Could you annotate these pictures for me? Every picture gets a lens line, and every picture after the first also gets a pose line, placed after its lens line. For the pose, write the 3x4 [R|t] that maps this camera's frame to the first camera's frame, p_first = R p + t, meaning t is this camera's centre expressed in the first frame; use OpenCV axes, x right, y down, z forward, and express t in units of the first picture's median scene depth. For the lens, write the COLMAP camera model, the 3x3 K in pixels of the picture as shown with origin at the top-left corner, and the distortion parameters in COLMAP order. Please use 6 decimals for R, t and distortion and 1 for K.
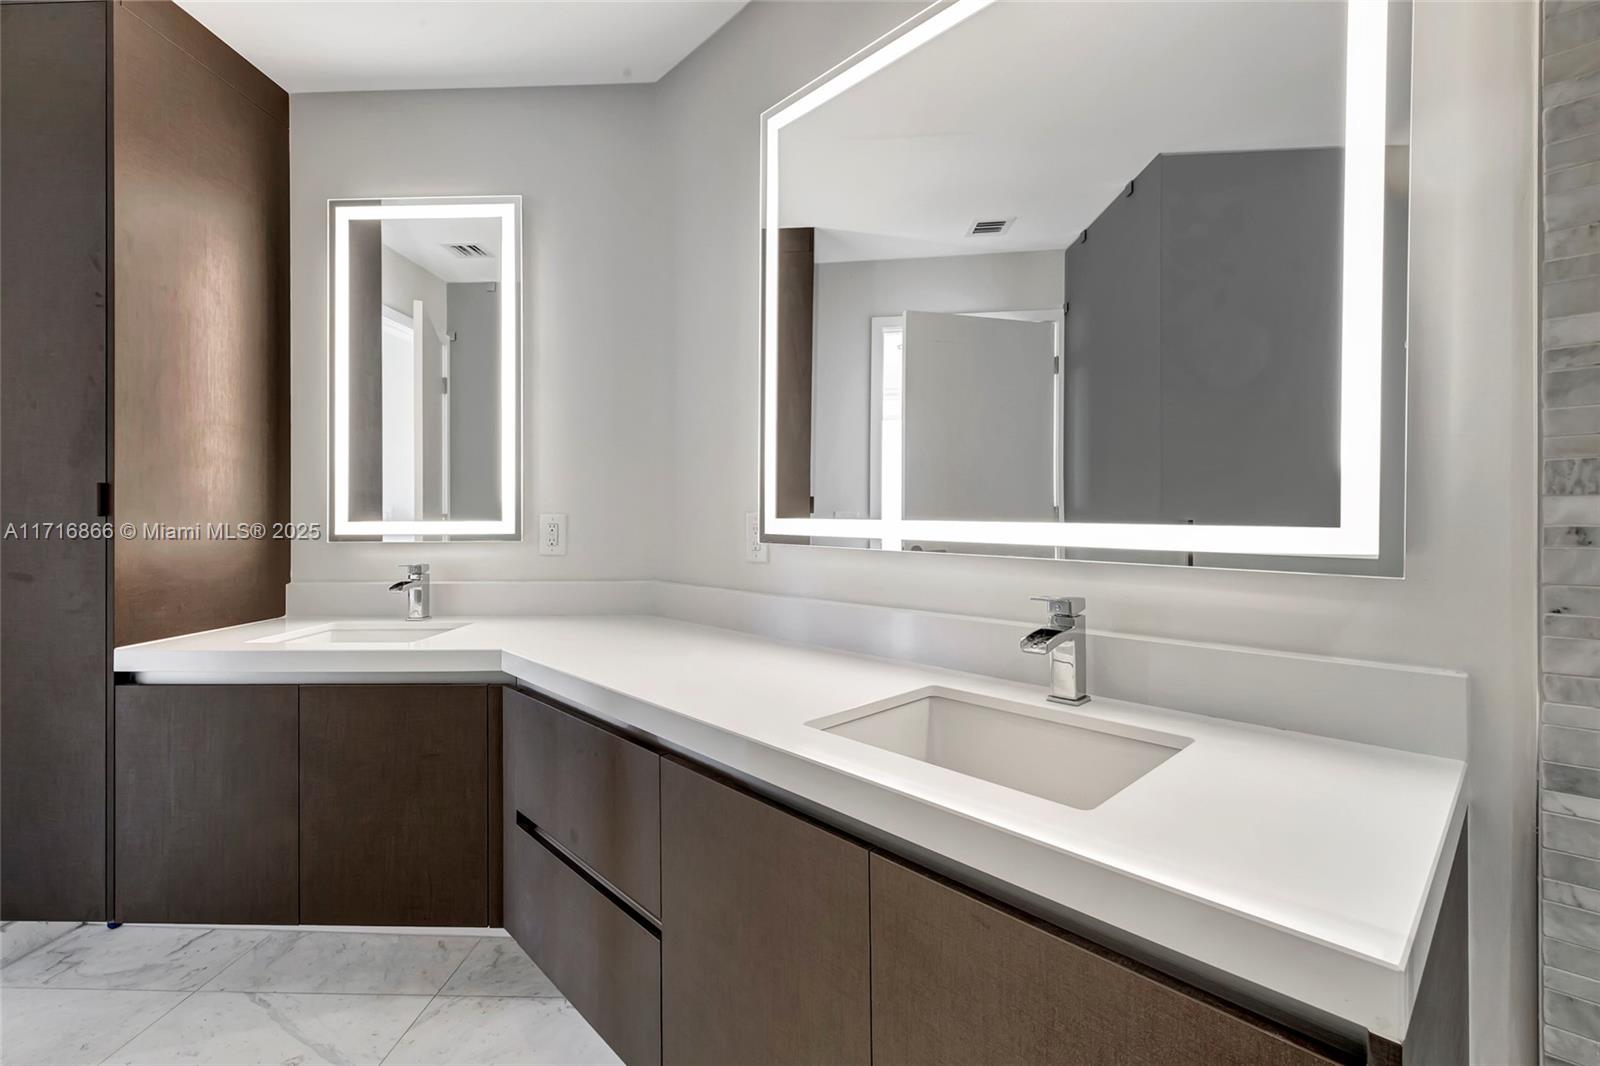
lens RADIAL K [[699.9, 0, 805.1], [0, 699.9, 534.7], [0, 0, 1]] dist [0.001141, -0.004137]
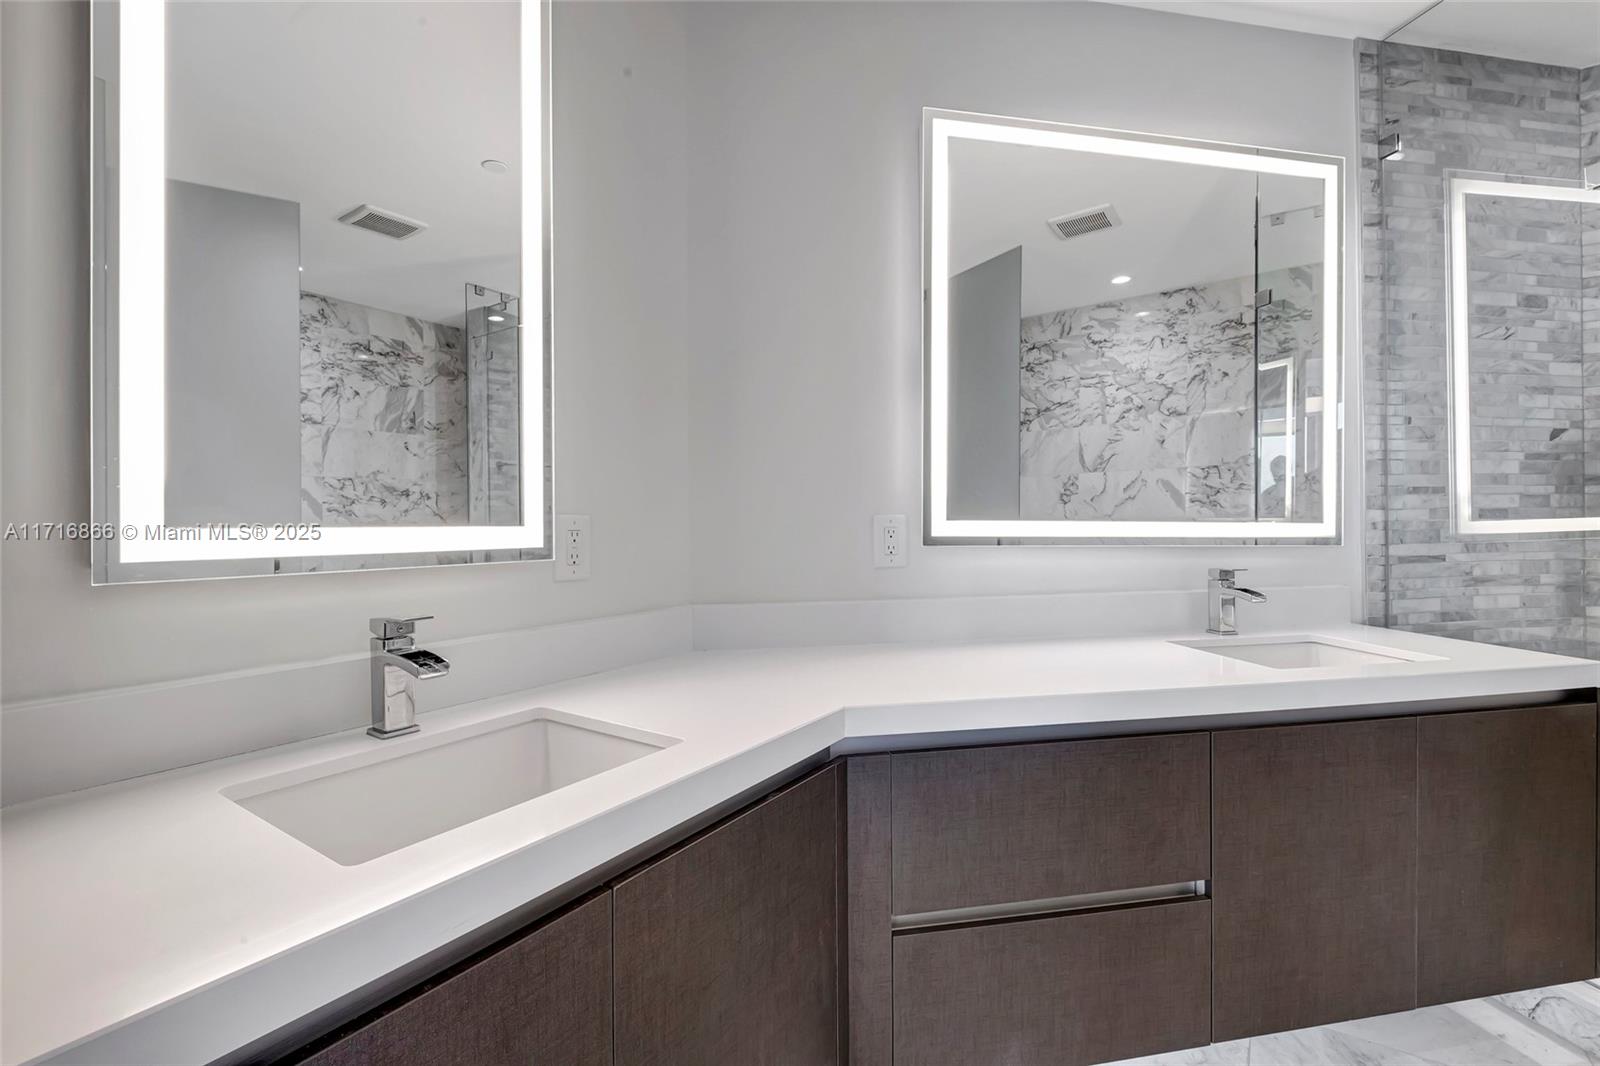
lens RADIAL K [[699.9, 0, 795.1], [0, 699.9, 529.7], [0, 0, 1]] dist [0.001141, -0.004137]
pose [[0.542613, -0.017626, 0.839798, -0.814697], [0.022412, 0.999728, 0.006502, -0.016285], [-0.839684, 0.015293, 0.542860, 0.514641]]
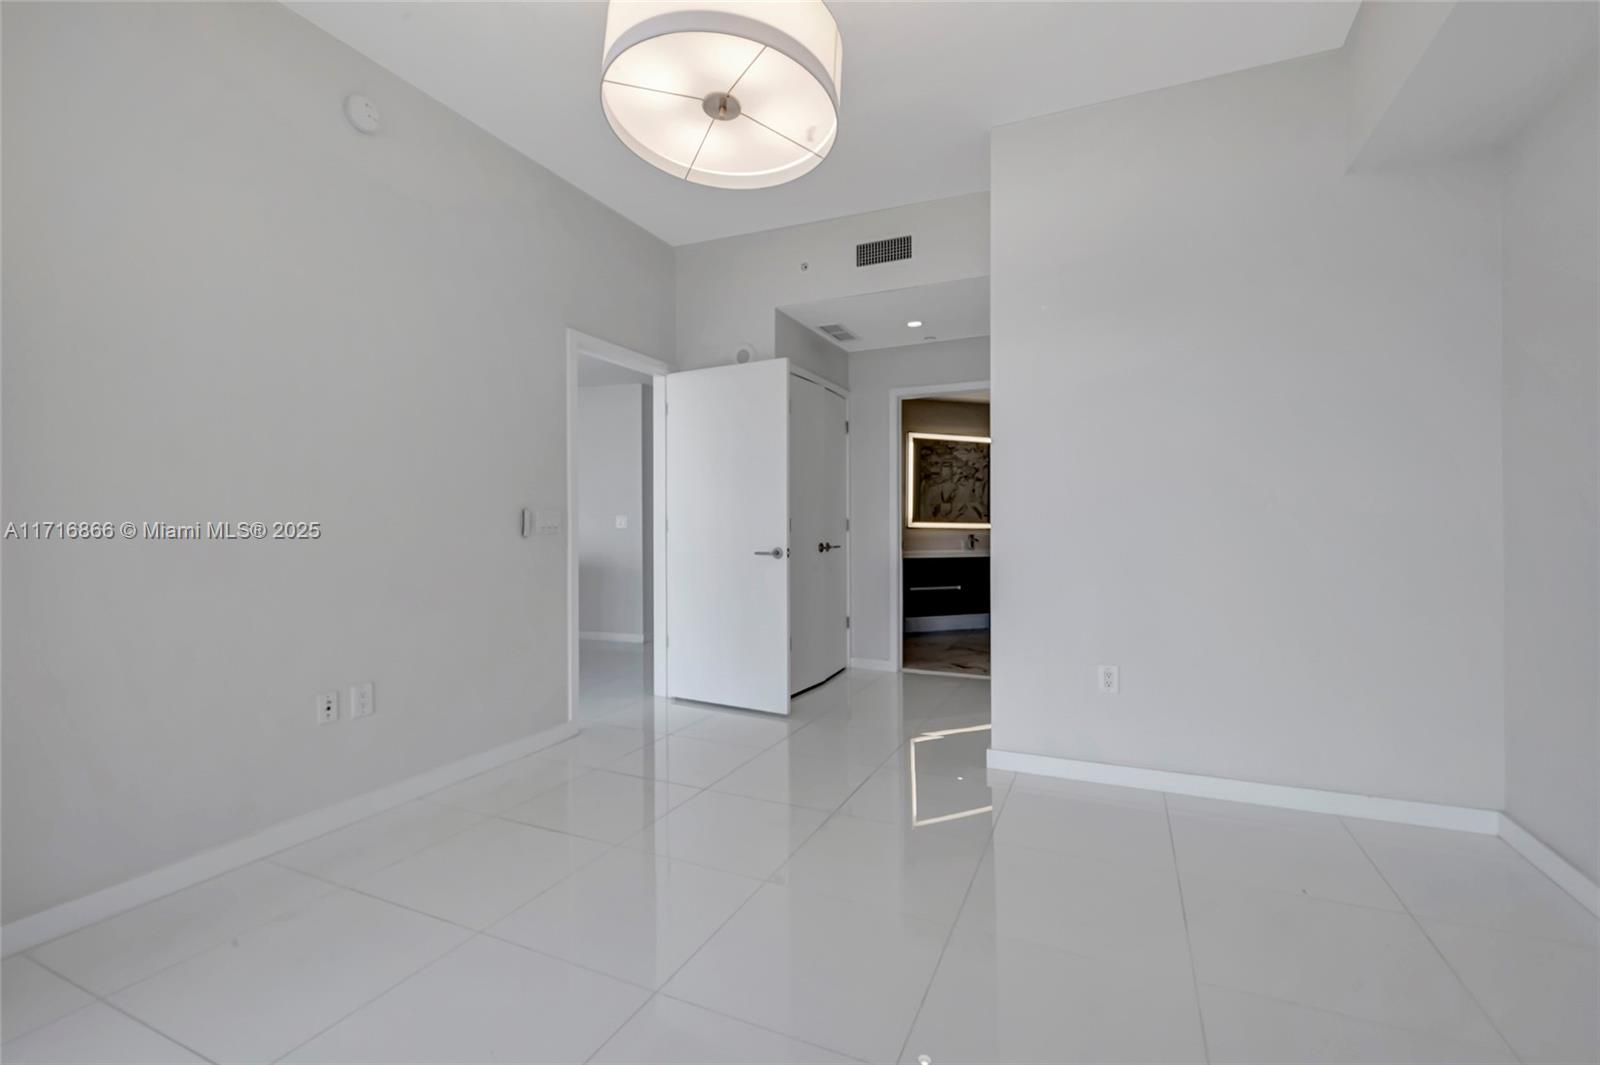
lens RADIAL K [[699.9, 0, 803.5], [0, 699.9, 536.8], [0, 0, 1]] dist [0.001141, -0.004137]
pose [[0.382452, -0.022807, 0.923694, -3.665464], [0.004601, 0.999730, 0.022779, -0.029889], [-0.923964, -0.004462, 0.382453, -0.083261]]
